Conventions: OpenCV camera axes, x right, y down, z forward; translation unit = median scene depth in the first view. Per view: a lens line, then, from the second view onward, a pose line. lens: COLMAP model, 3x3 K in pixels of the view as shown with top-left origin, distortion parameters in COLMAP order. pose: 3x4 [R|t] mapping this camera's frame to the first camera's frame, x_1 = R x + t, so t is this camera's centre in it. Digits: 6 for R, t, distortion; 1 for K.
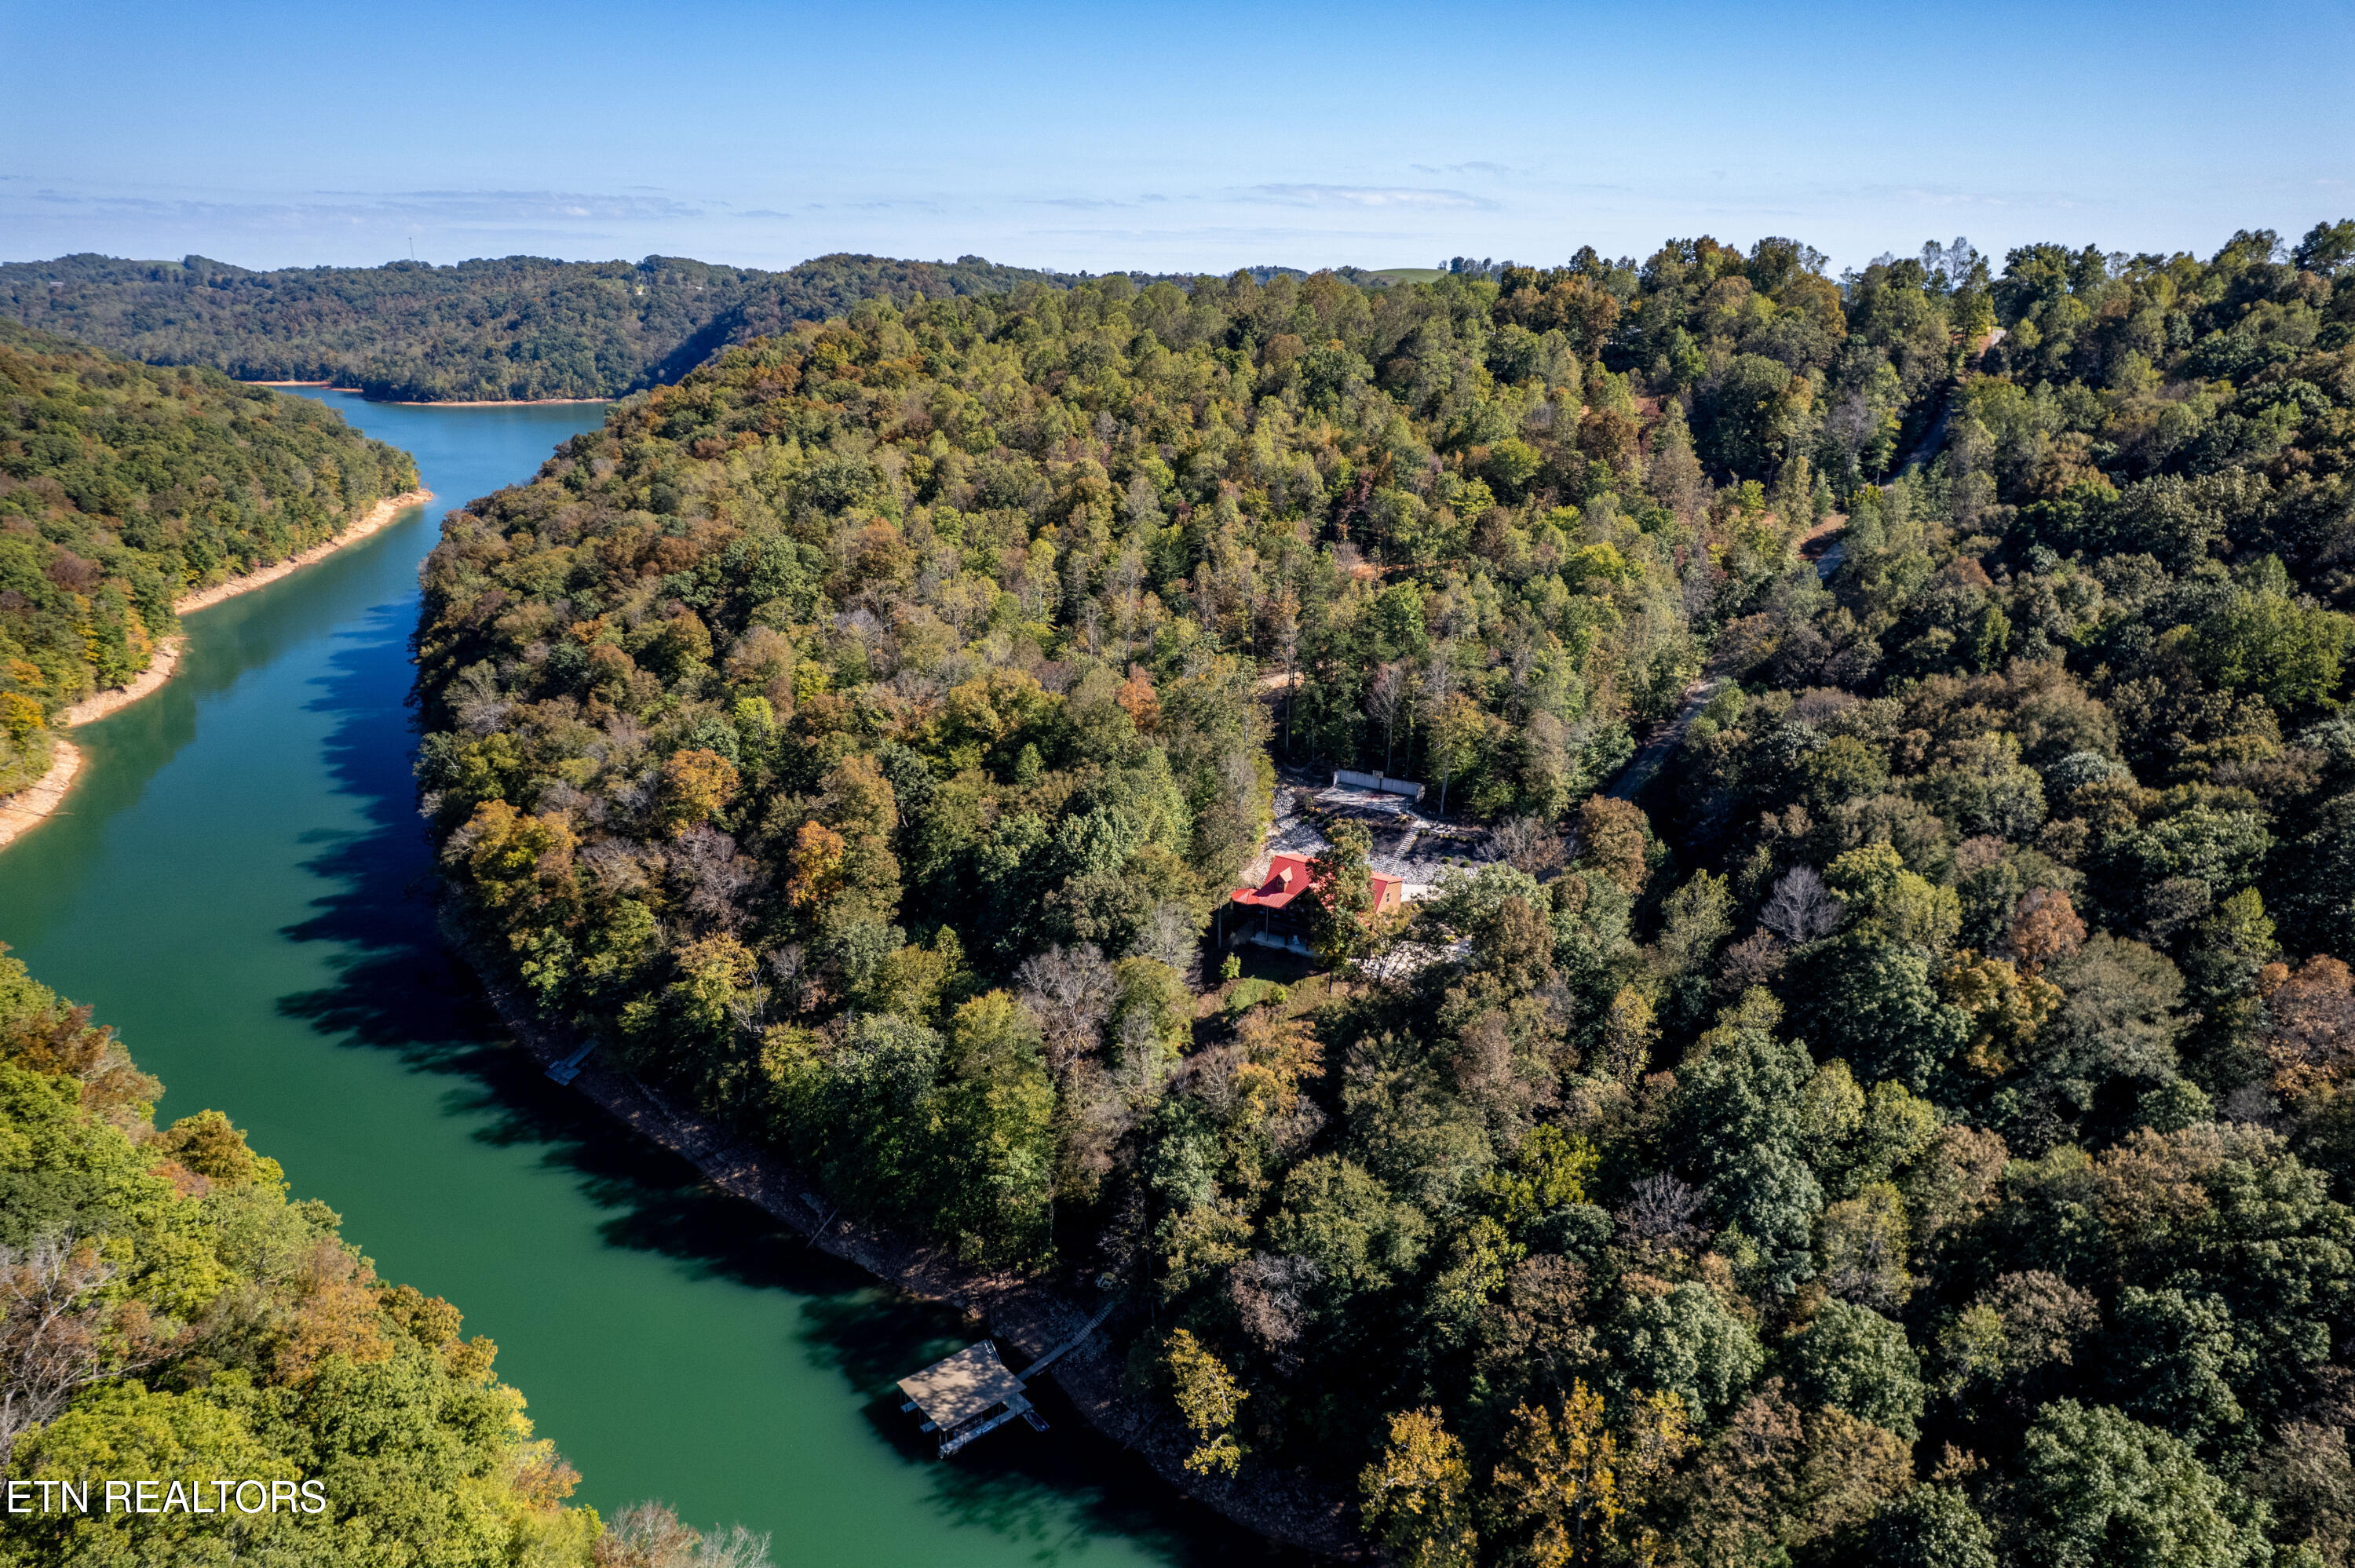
lens RADIAL K [[1521.8, 0, 1172.8], [0, 1521.8, 792.1], [0, 0, 1]] dist [-0.076429, 0.068831]
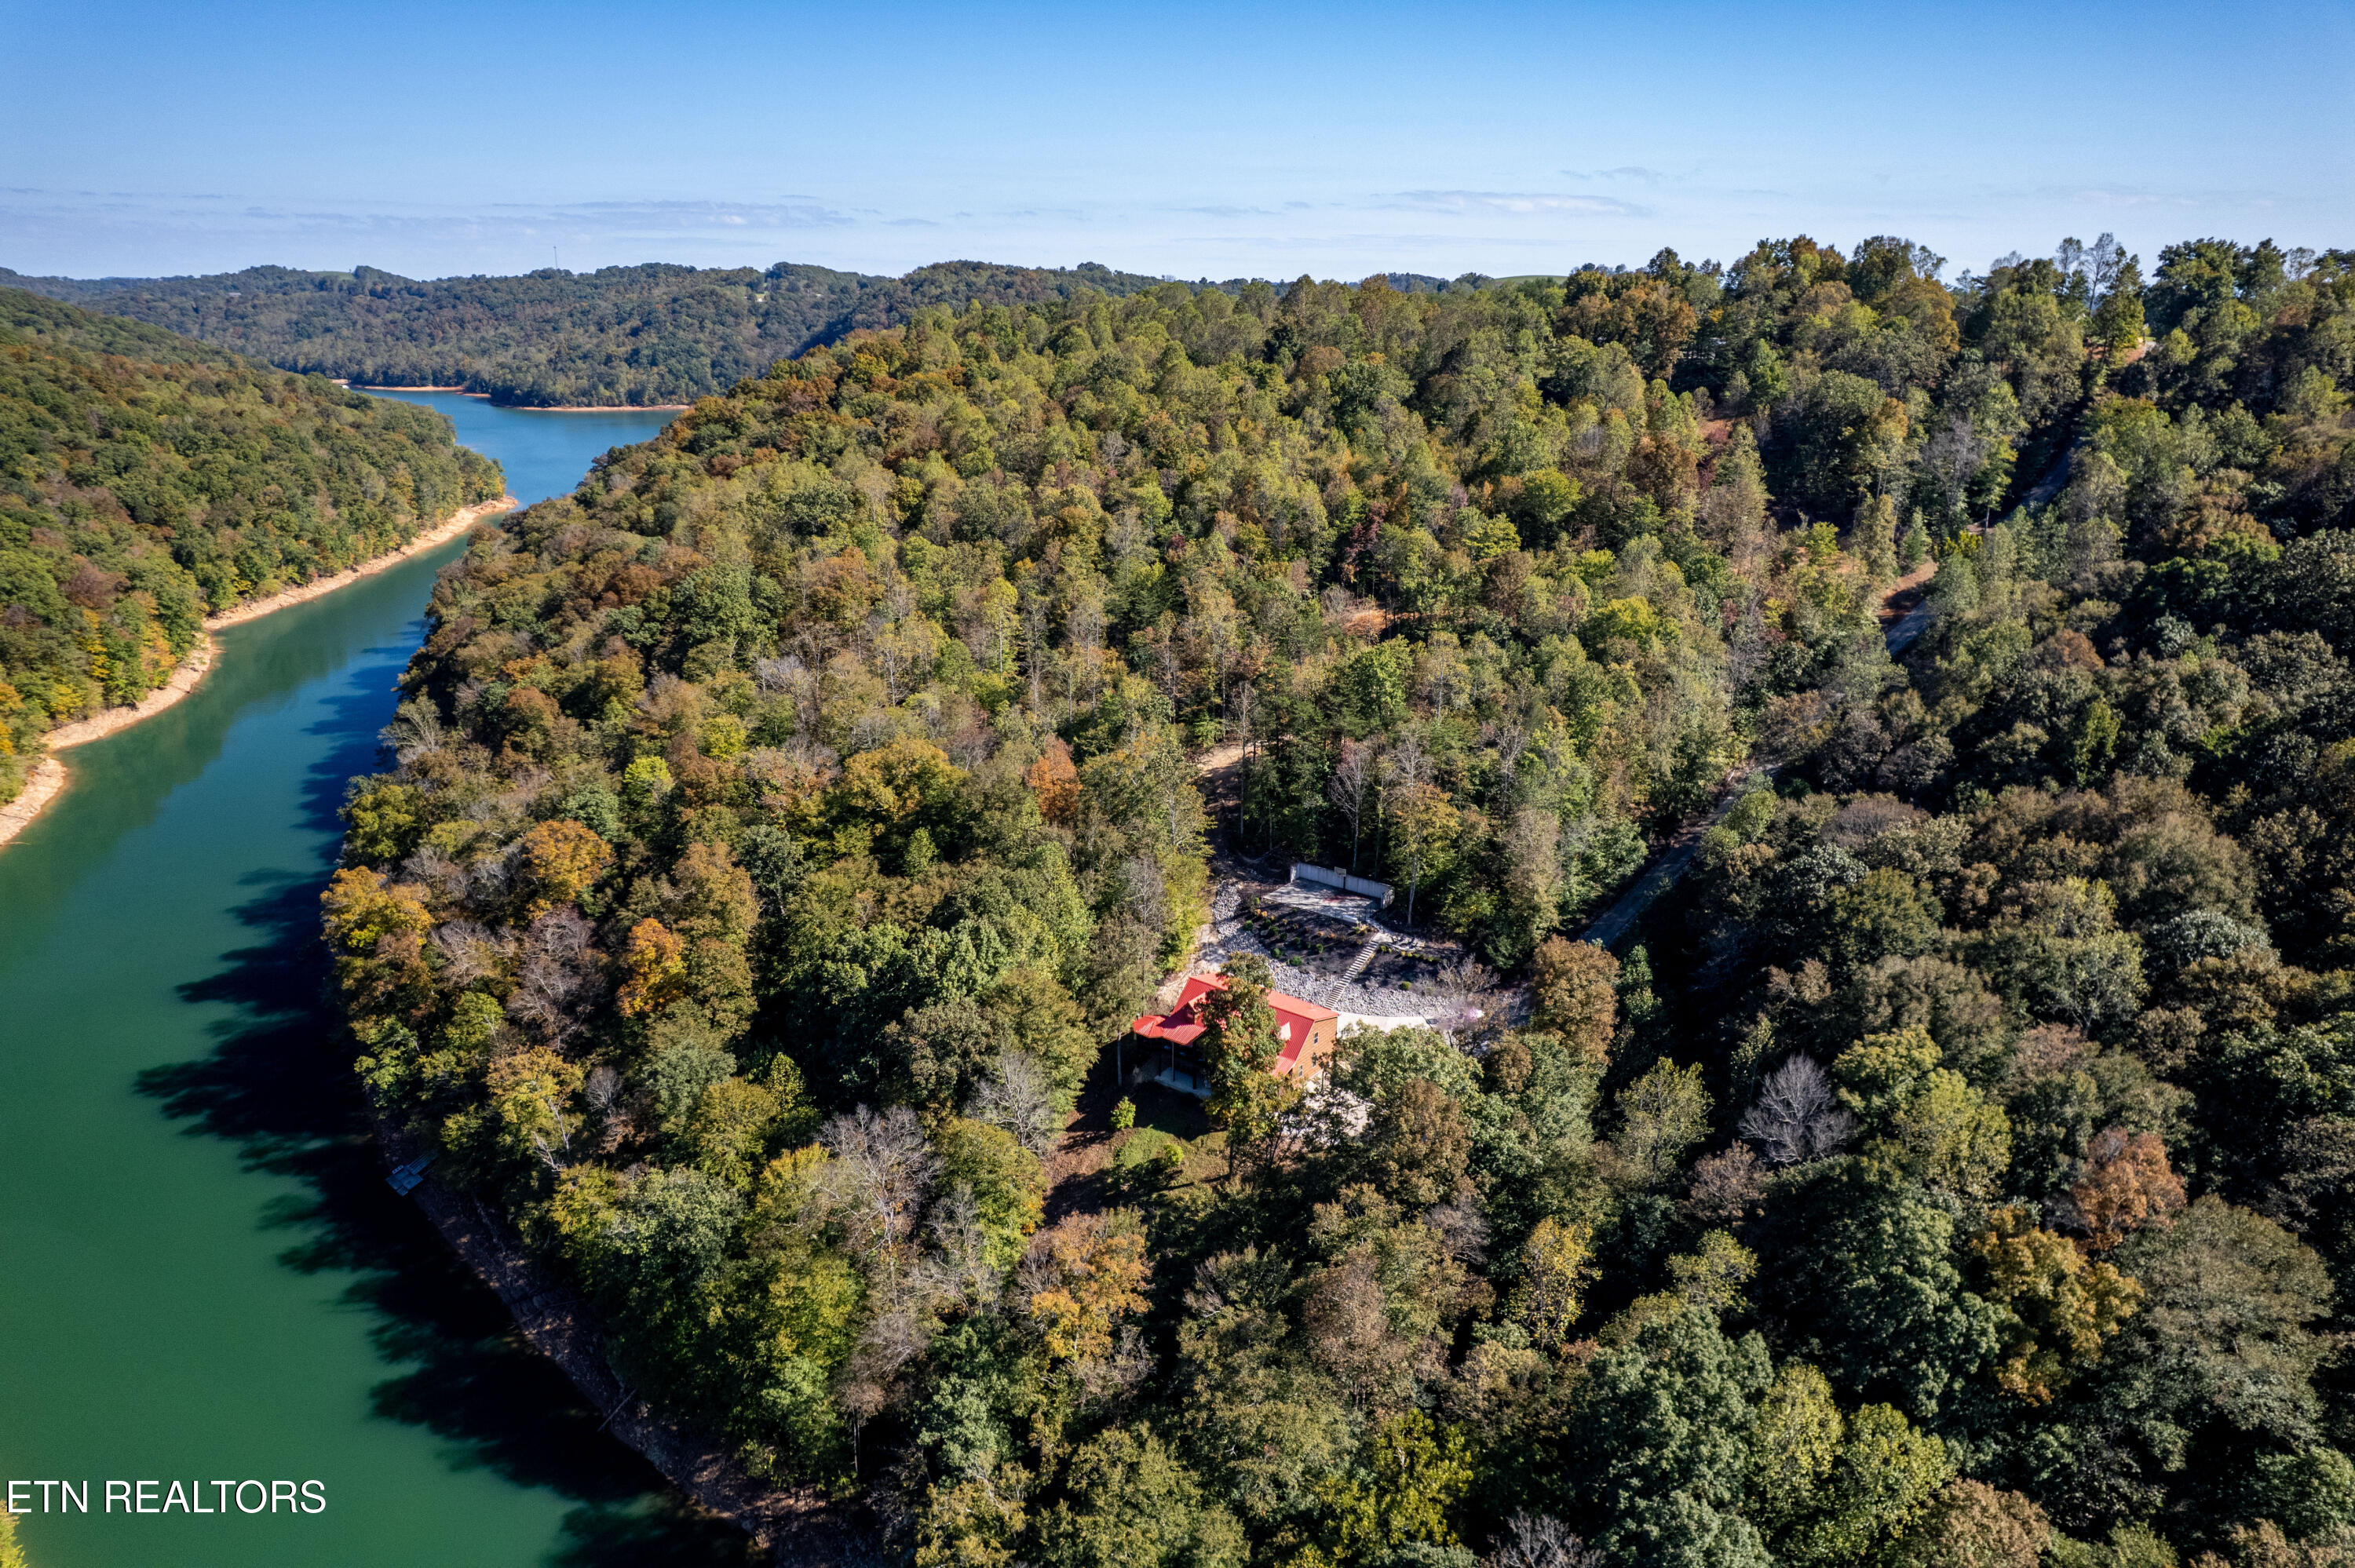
lens RADIAL K [[1521.8, 0, 1169.9], [0, 1521.8, 791.1], [0, 0, 1]] dist [-0.076429, 0.068831]
pose [[0.995742, 0.026500, -0.088290, 0.115056], [-0.026923, 0.999631, -0.003611, -0.051446], [0.088162, 0.005972, 0.996088, 0.152649]]
